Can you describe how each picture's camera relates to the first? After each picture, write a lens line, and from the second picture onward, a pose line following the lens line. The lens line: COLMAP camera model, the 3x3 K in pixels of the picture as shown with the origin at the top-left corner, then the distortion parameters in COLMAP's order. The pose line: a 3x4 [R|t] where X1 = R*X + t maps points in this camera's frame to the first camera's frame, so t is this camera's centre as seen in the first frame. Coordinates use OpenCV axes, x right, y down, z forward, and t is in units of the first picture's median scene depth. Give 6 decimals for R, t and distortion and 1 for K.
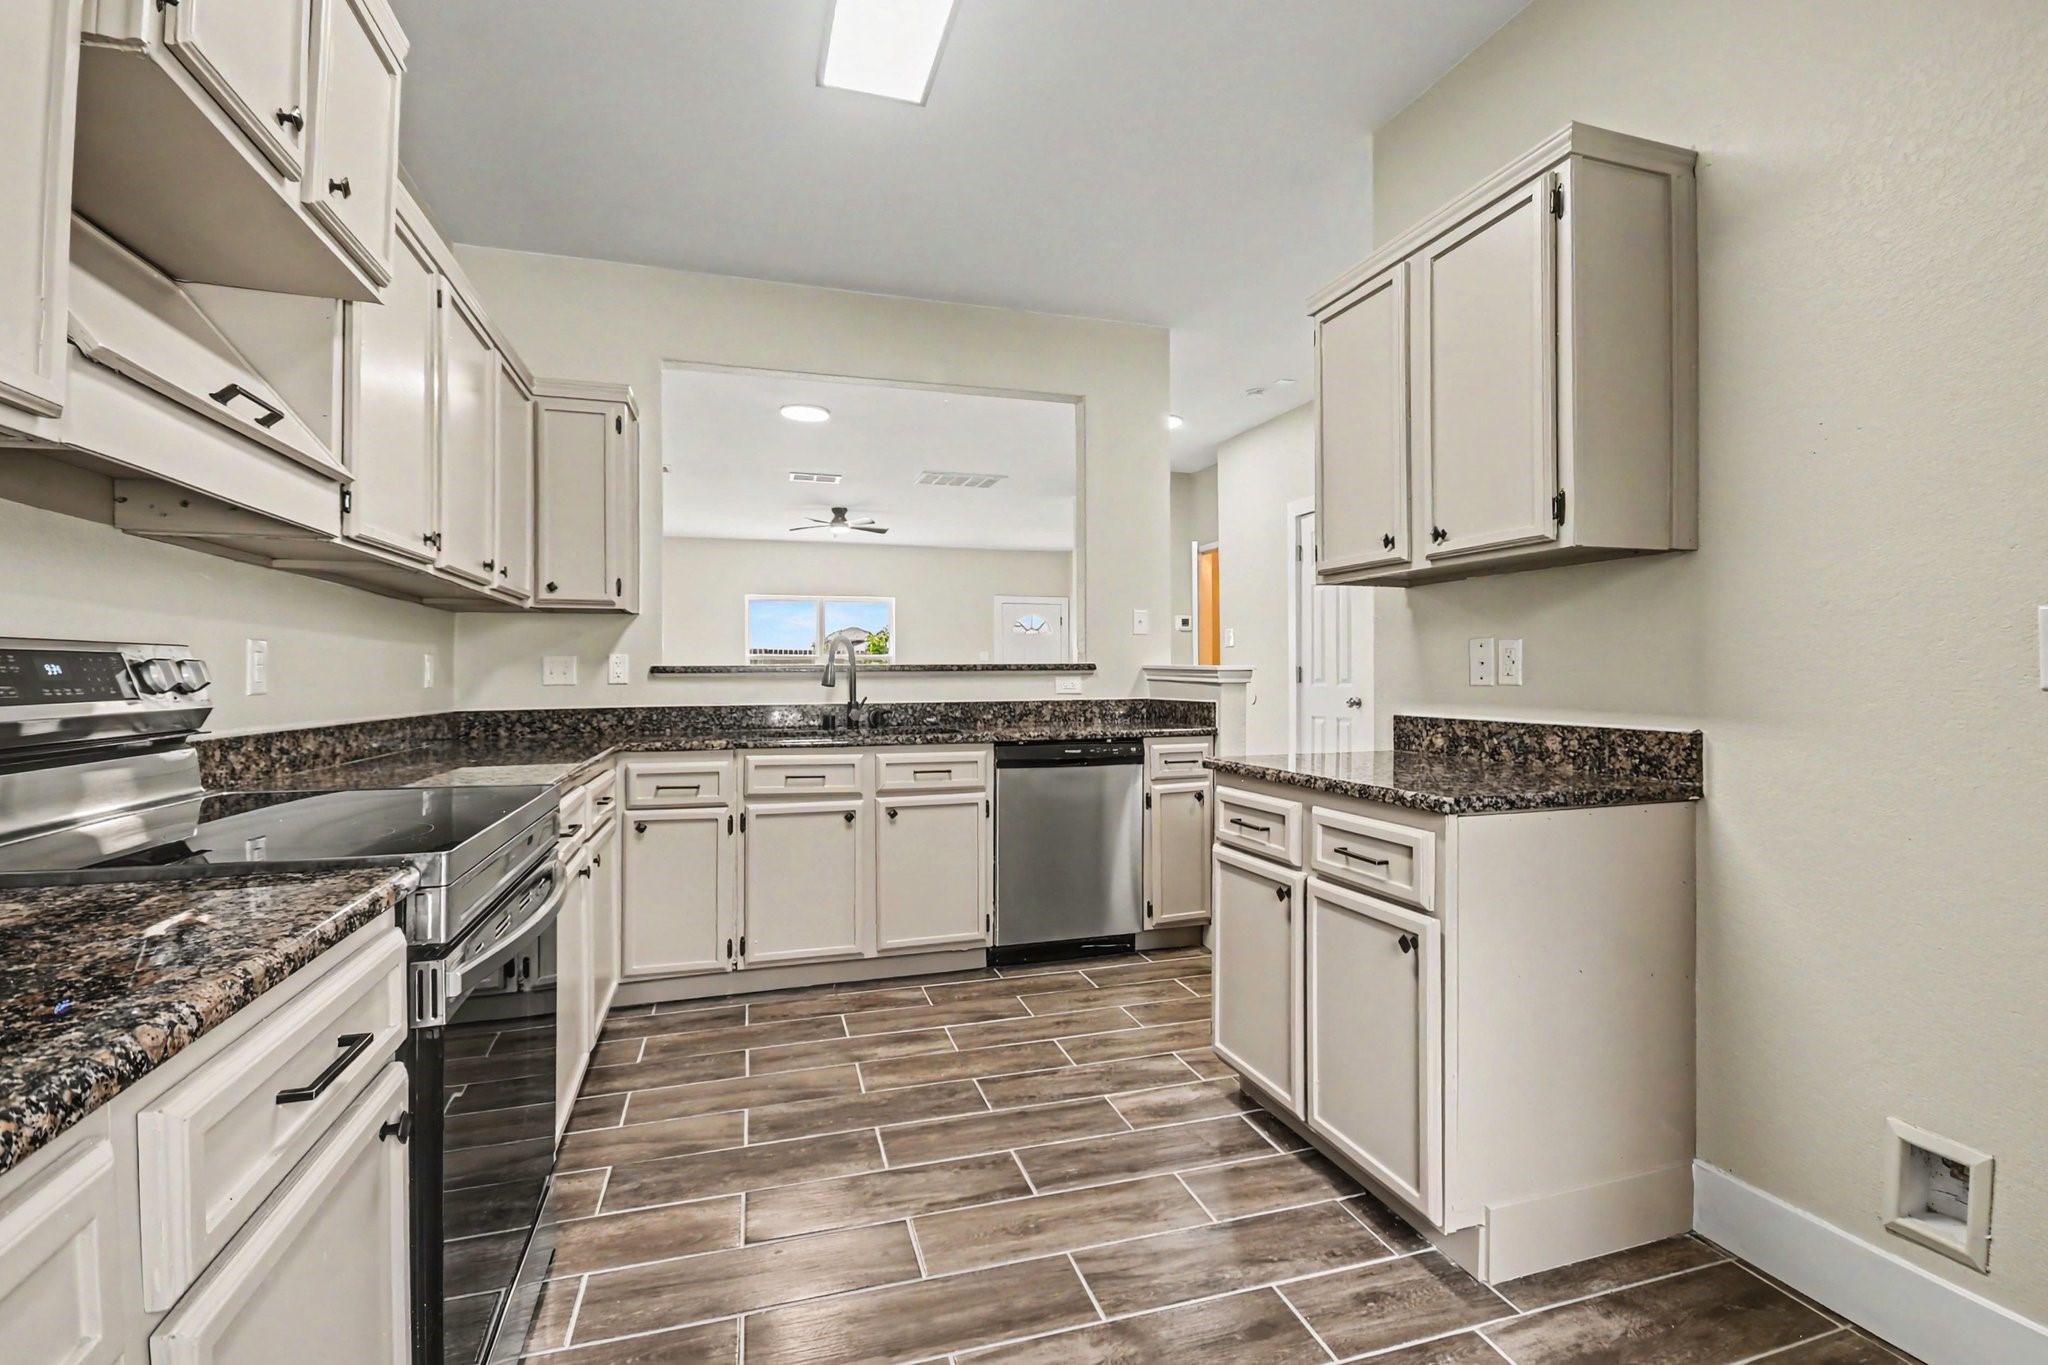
lens RADIAL K [[940.3, 0, 1059.9], [0, 940.3, 678.1], [0, 0, 1]] dist [0.003153, 0.000322]
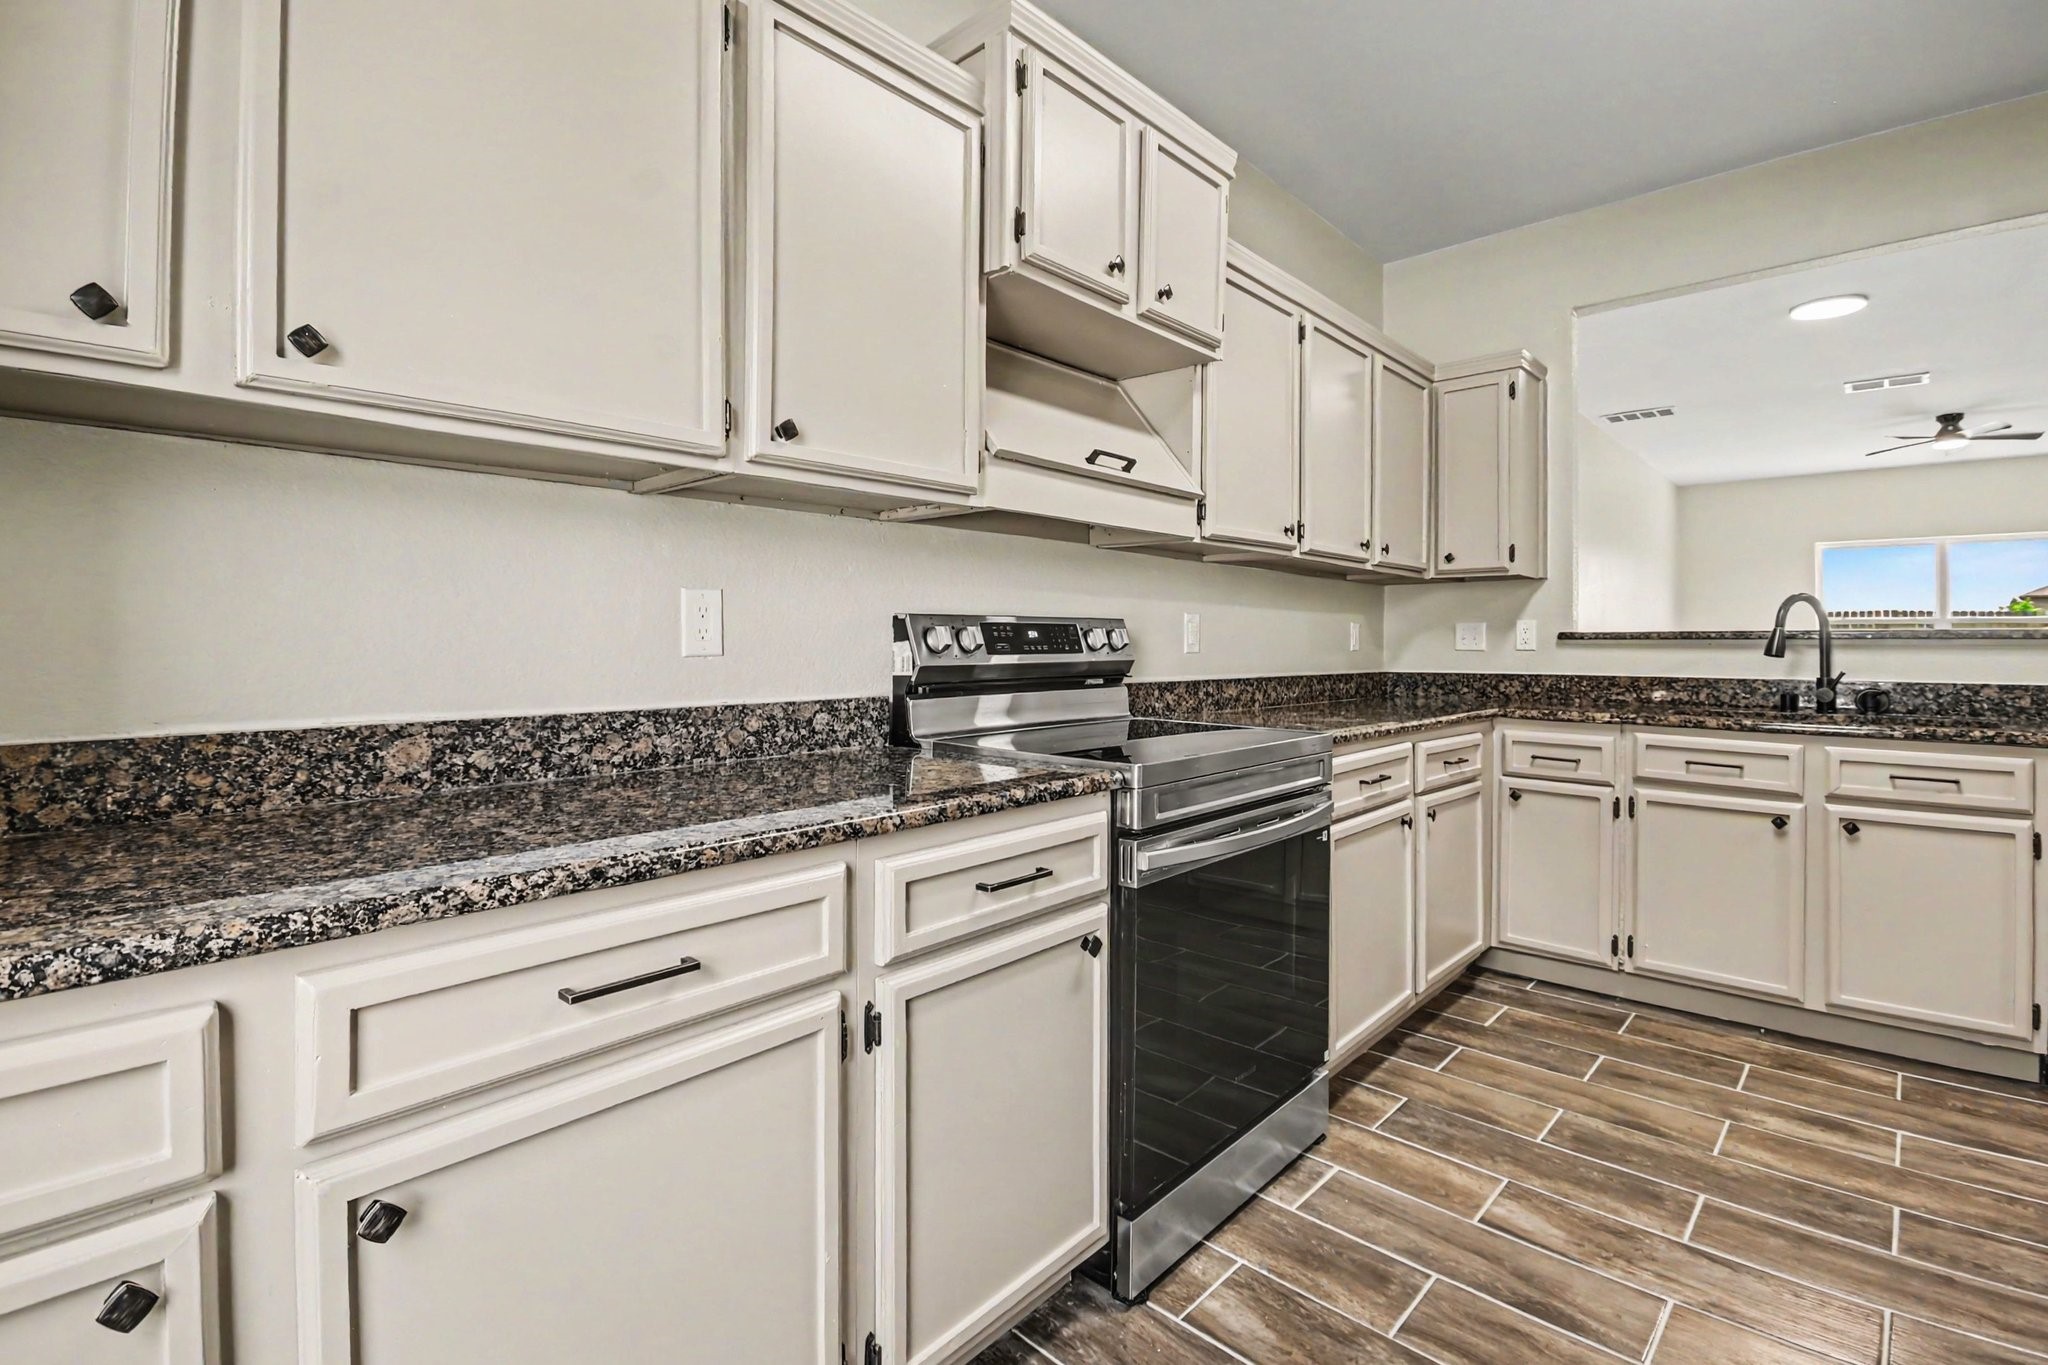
lens RADIAL K [[957.7, 0, 1037.2], [0, 957.7, 637.7], [0, 0, 1]] dist [0.028630, -0.022771]
pose [[0.501502, 0.003421, -0.865150, 0.172709], [-0.009846, 0.999950, -0.001754, -0.000123], [0.865100, 0.009398, 0.501511, 0.053010]]
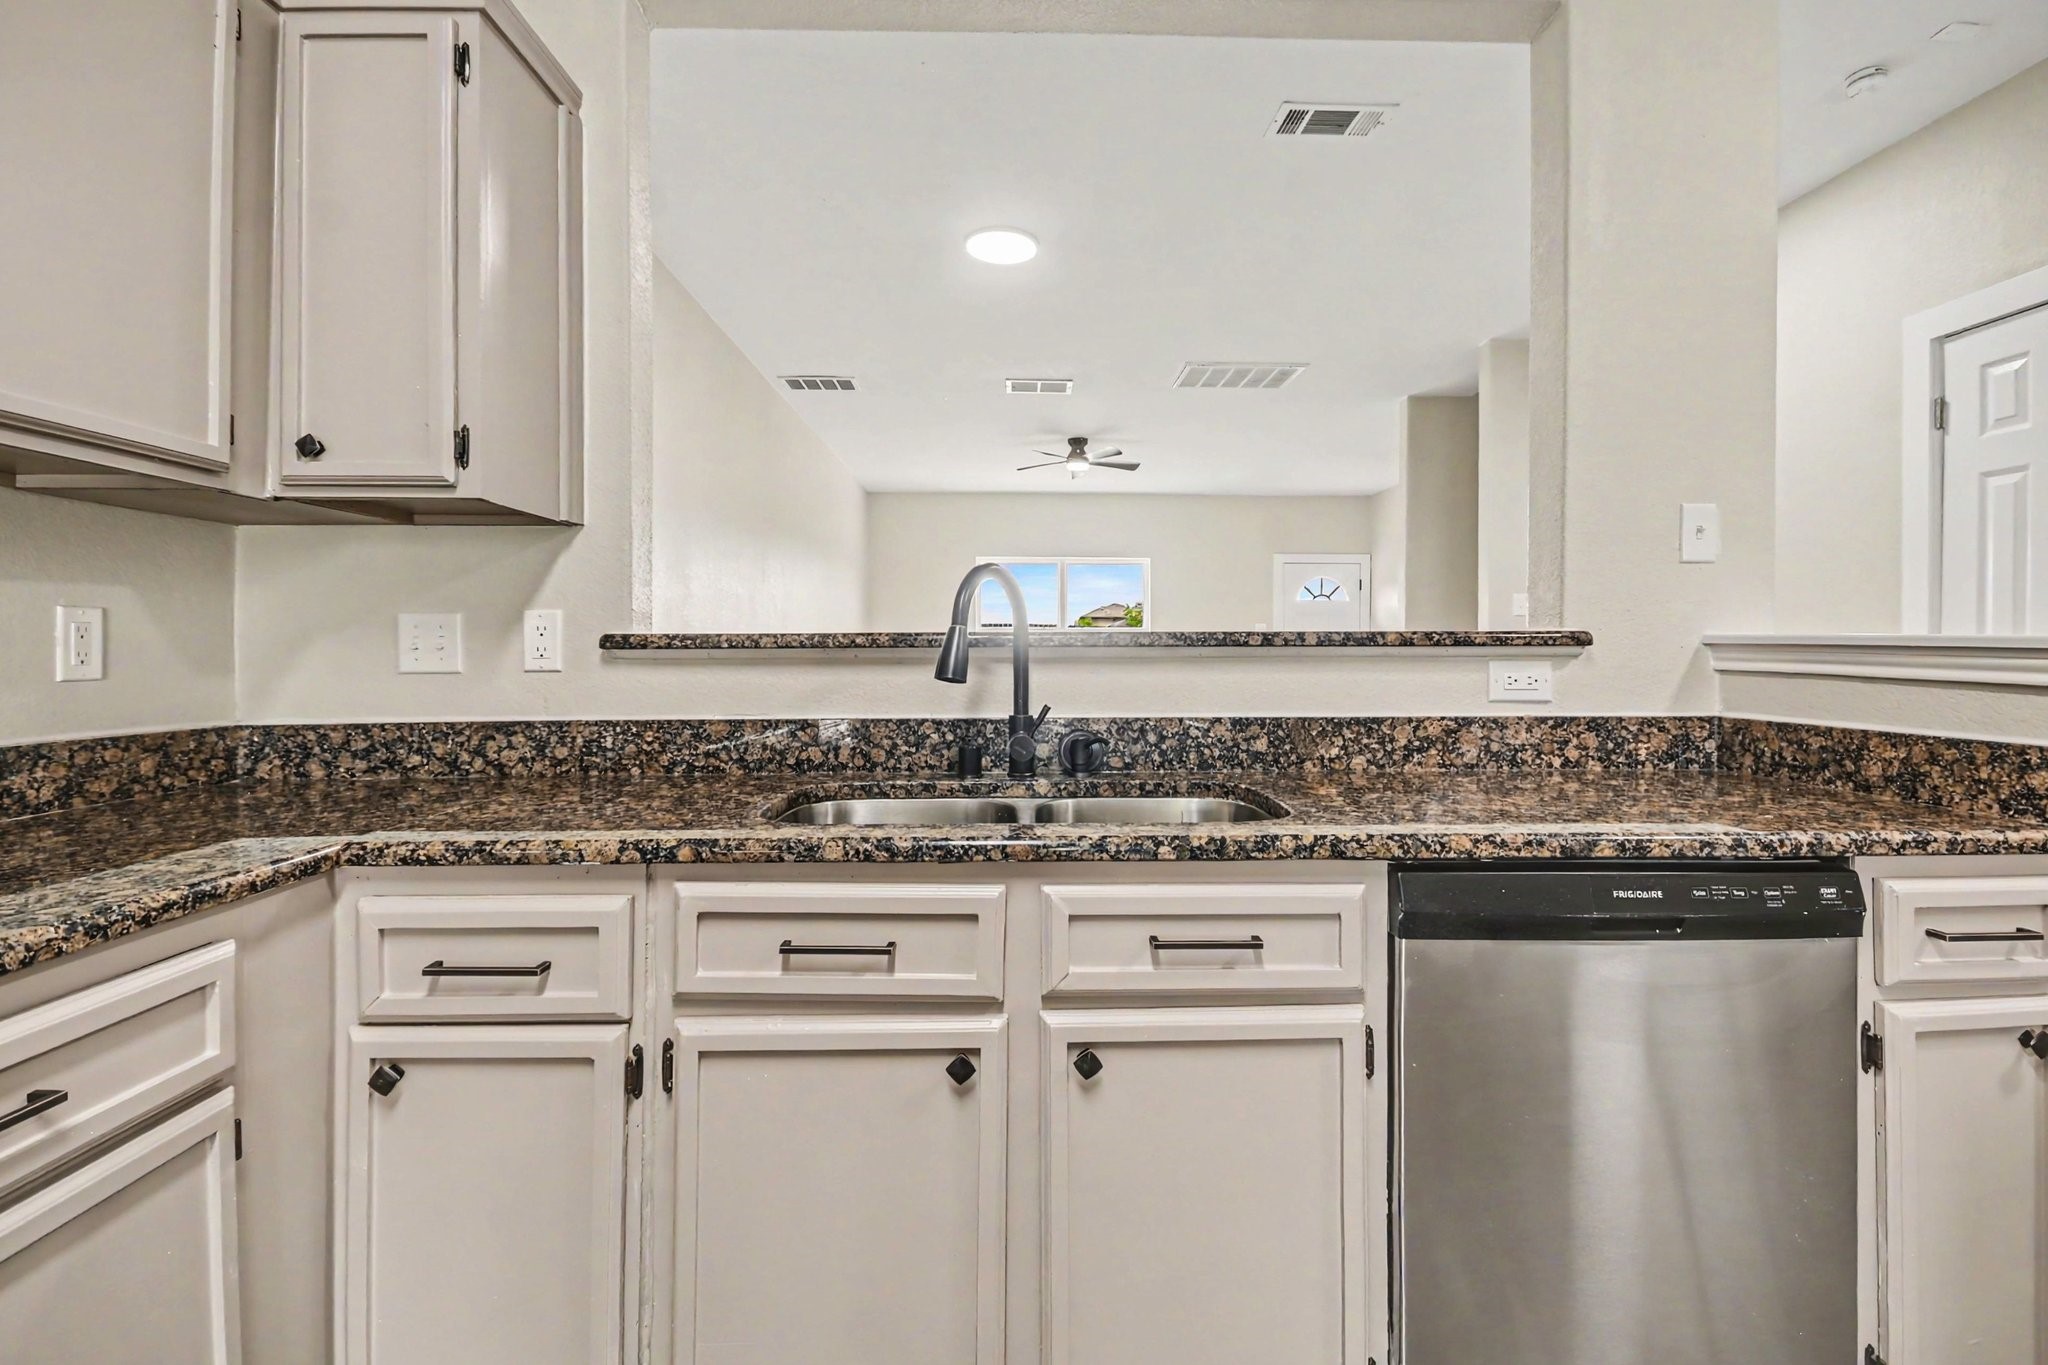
lens RADIAL K [[957.7, 0, 1037.2], [0, 957.7, 637.7], [0, 0, 1]] dist [0.028630, -0.022771]
pose [[0.956046, 0.001029, -0.293214, -0.098207], [-0.006118, 0.999846, -0.016440, -0.004936], [0.293152, 0.017512, 0.955906, 0.696964]]
